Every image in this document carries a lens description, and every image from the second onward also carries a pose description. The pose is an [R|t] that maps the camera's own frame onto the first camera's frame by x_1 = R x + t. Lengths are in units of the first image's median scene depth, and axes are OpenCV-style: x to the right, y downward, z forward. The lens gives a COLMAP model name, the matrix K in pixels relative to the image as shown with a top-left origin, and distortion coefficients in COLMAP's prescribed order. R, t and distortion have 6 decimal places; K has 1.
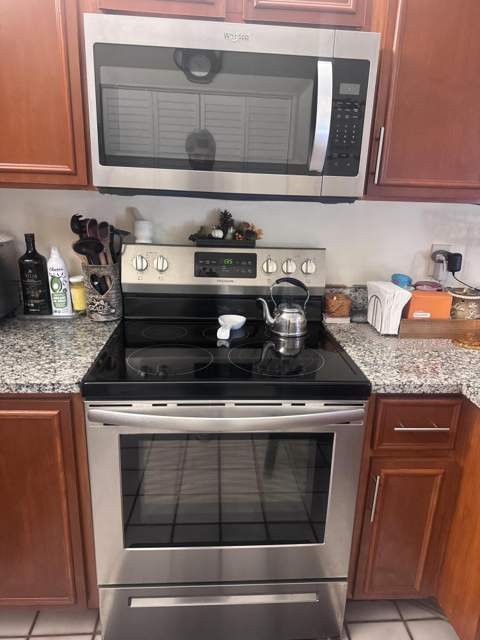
lens RADIAL K [[461.0, 0, 255.4], [0, 461.0, 327.1], [0, 0, 1]] dist [0.030373, -0.029240]
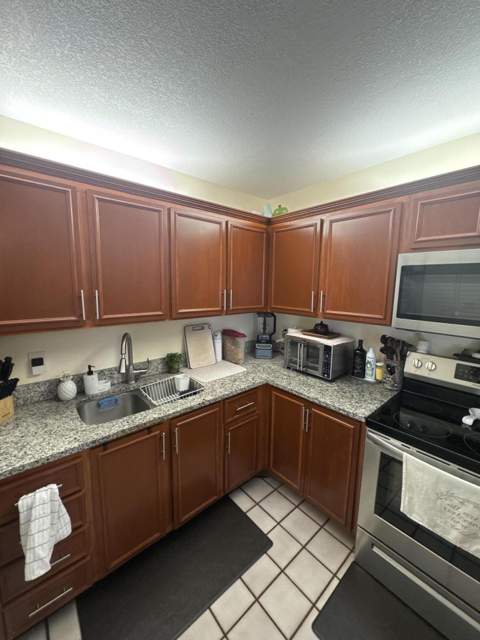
lens RADIAL K [[255.9, 0, 234.9], [0, 255.9, 315.3], [0, 0, 1]] dist [-0.013910, 0.000676]
pose [[0.576620, 0.070796, -0.813939, 0.144191], [-0.234359, 0.968705, -0.081770, -0.074134], [0.782678, 0.237905, 0.575167, -0.192435]]
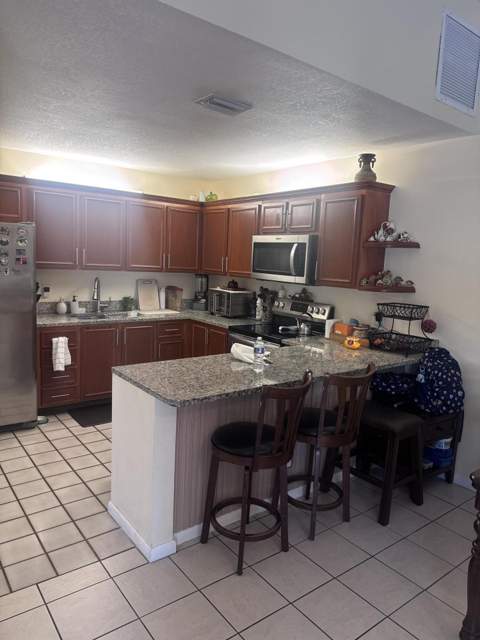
lens RADIAL K [[461.0, 0, 243.5], [0, 461.0, 326.2], [0, 0, 1]] dist [0.030373, -0.029240]
pose [[0.542702, 0.114533, -0.832080, 2.143133], [-0.279863, 0.958707, -0.050570, 0.209474], [0.791929, 0.260313, 0.552345, -0.760757]]
